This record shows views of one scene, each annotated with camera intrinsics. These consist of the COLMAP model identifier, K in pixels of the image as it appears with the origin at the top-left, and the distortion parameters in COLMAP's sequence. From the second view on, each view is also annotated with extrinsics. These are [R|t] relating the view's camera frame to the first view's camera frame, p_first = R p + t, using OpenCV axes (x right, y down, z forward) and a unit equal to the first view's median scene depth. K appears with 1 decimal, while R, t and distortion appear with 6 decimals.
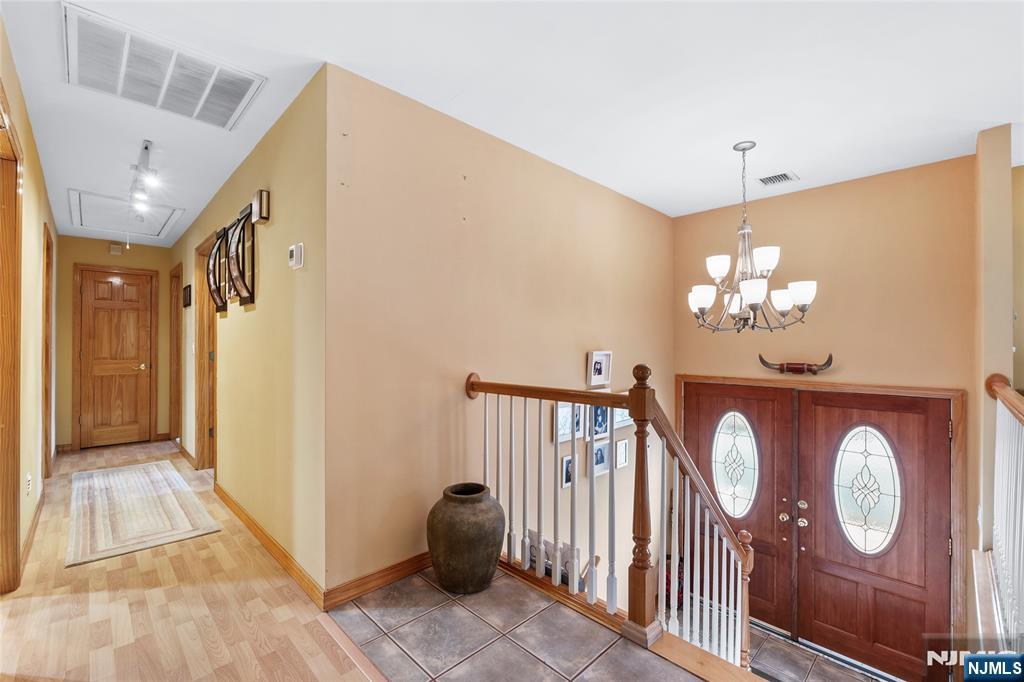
lens RADIAL K [[434.7, 0, 512.0], [0, 434.7, 341.0], [0, 0, 1]] dist [-0.011336, 0.000001]
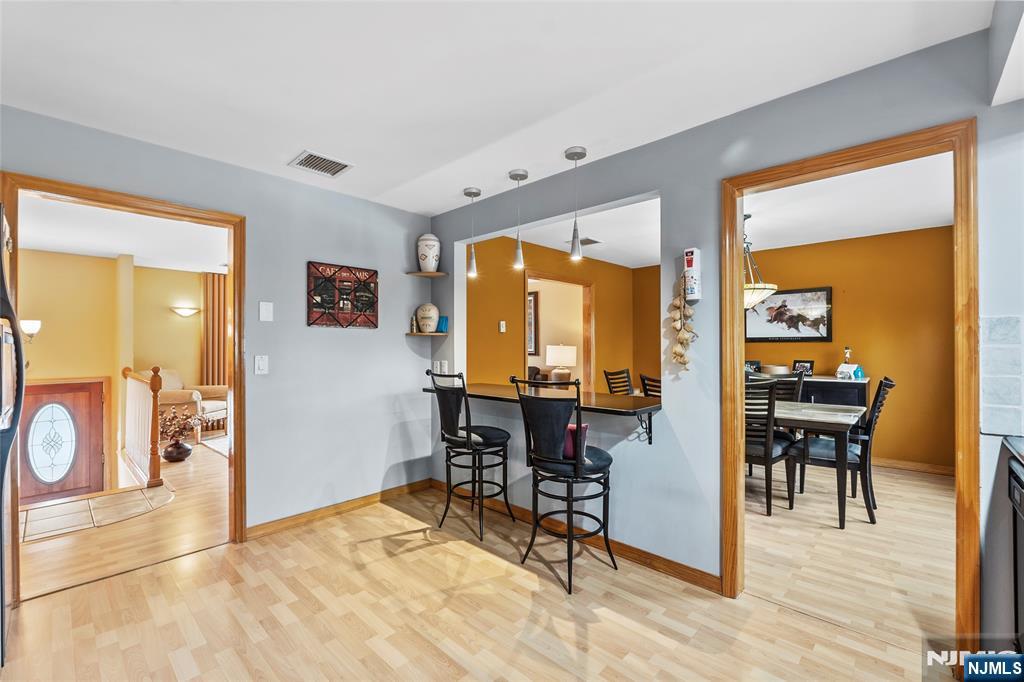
lens RADIAL K [[434.7, 0, 512.0], [0, 434.7, 341.0], [0, 0, 1]] dist [-0.011336, 0.000001]
pose [[-0.043674, 0.005417, 0.999031, -0.955461], [-0.008823, 0.999944, -0.005807, -0.050523], [-0.999007, -0.009068, -0.043624, -0.721772]]
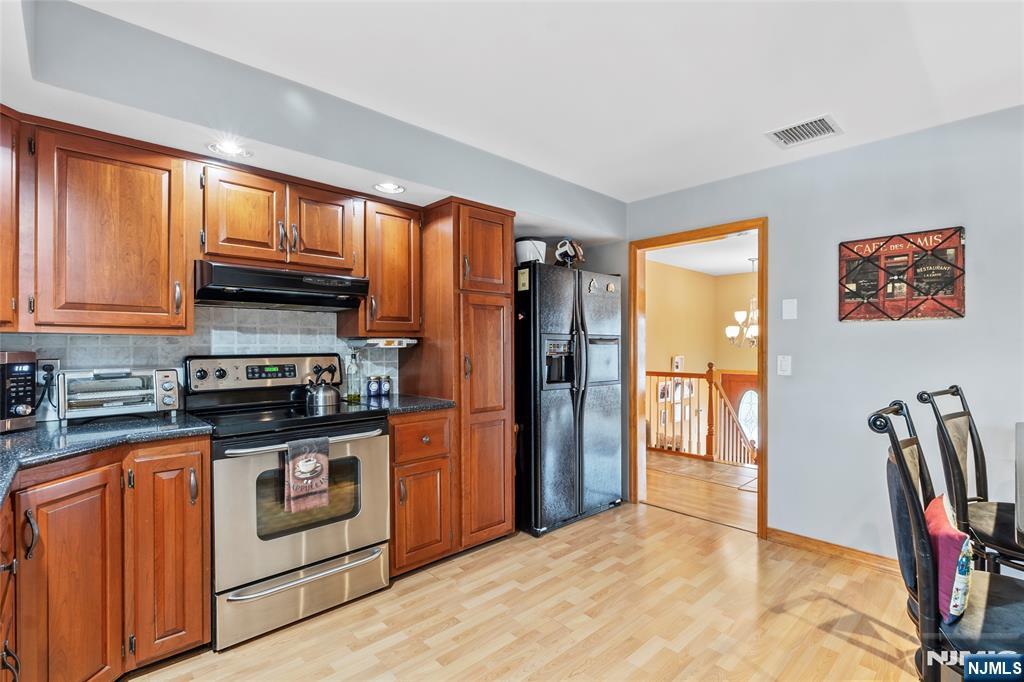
lens RADIAL K [[473.0, 0, 514.6], [0, 473.0, 345.5], [0, 0, 1]] dist [-0.001806, -0.000161]
pose [[0.999857, -0.003918, -0.016467, -0.537048], [0.004058, 0.999956, 0.008467, -0.051023], [0.016433, -0.008532, 0.999829, -1.209883]]
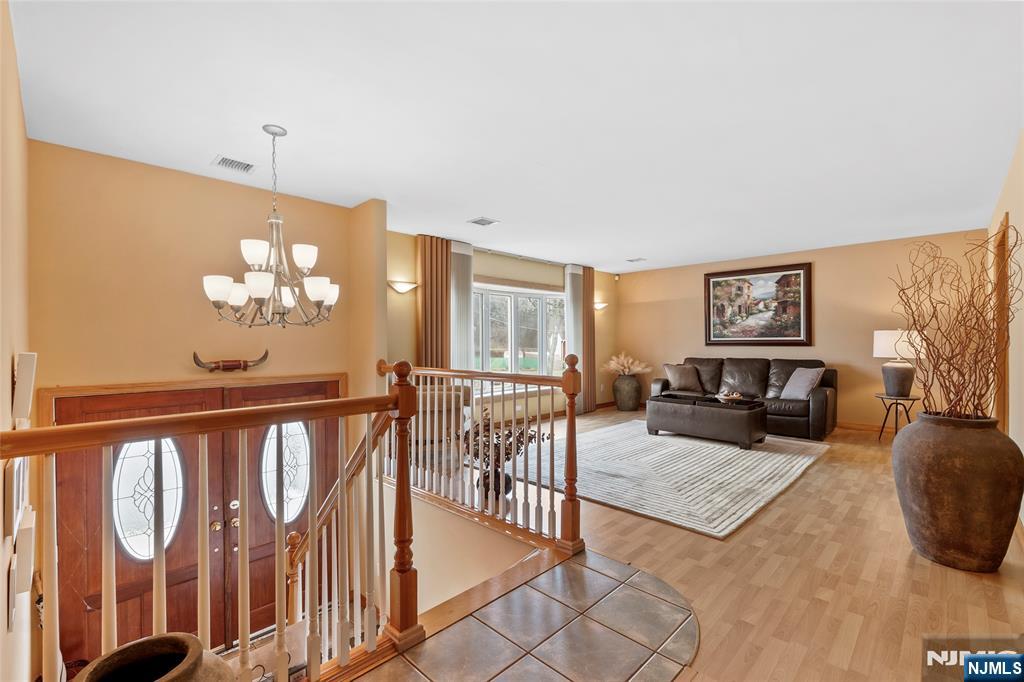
lens RADIAL K [[450.2, 0, 512.0], [0, 450.2, 341.0], [0, 0, 1]] dist [0.000229, 0.000106]
pose [[-0.010328, -0.001515, 0.999946, -0.413752], [-0.005018, 0.999986, 0.001463, 0.004207], [-0.999934, -0.005003, -0.010336, 0.448053]]
